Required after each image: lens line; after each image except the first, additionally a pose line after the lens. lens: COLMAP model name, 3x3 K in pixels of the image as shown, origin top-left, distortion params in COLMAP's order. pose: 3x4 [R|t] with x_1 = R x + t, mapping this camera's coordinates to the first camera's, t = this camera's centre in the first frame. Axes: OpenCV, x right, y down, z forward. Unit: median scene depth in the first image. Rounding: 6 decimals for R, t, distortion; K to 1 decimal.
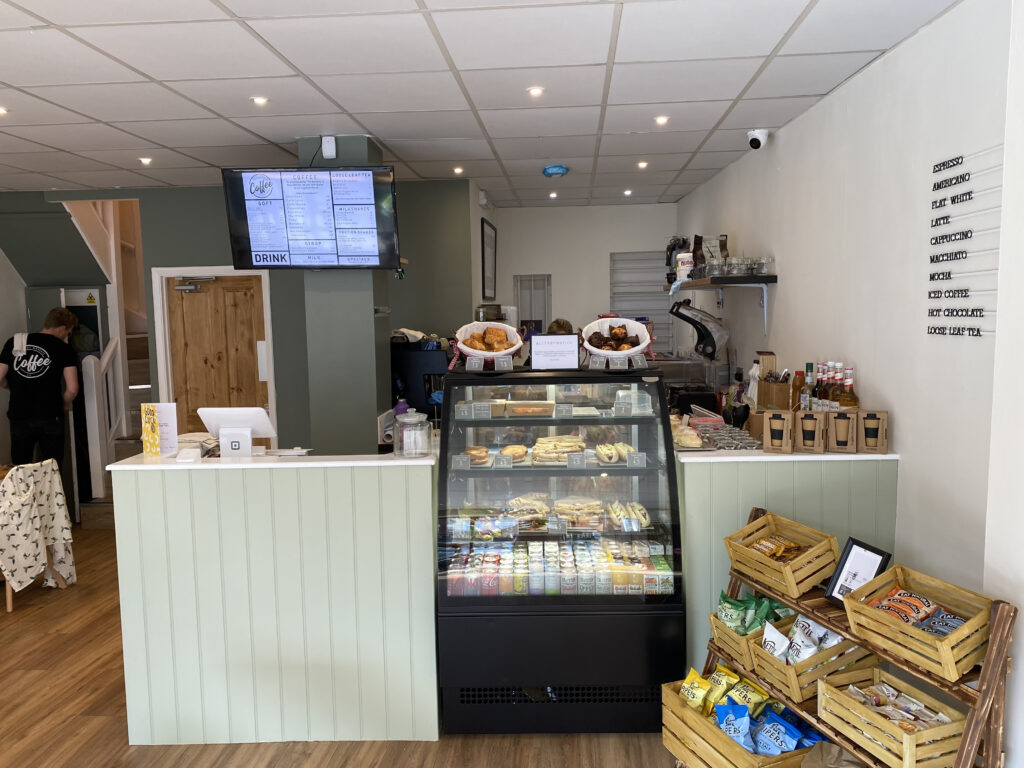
lens RADIAL K [[783.5, 0, 512.6], [0, 783.5, 379.7], [0, 0, 1]] dist [0.014633, -0.004518]
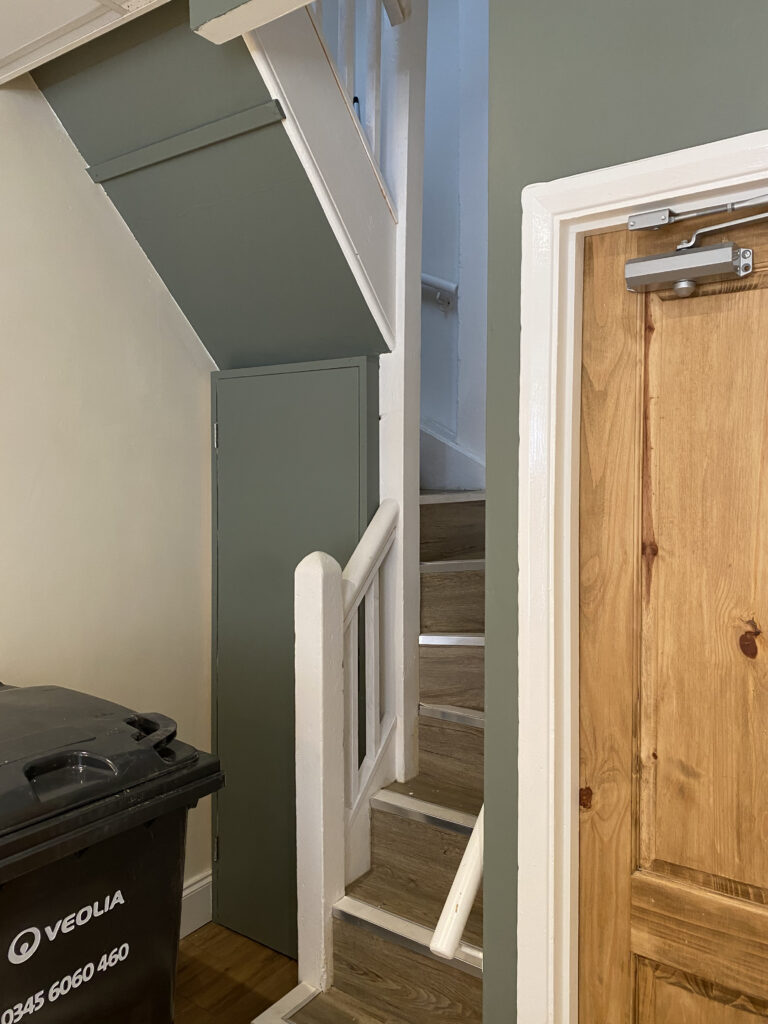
lens RADIAL K [[783.5, 0, 384.3], [0, 783.5, 509.9], [0, 0, 1]] dist [0.014633, -0.004518]
pose [[0.860638, 0.041687, -0.507508, -0.482680], [-0.064543, 0.997536, -0.027514, -0.058289], [0.505111, 0.056436, 0.861207, 1.019454]]
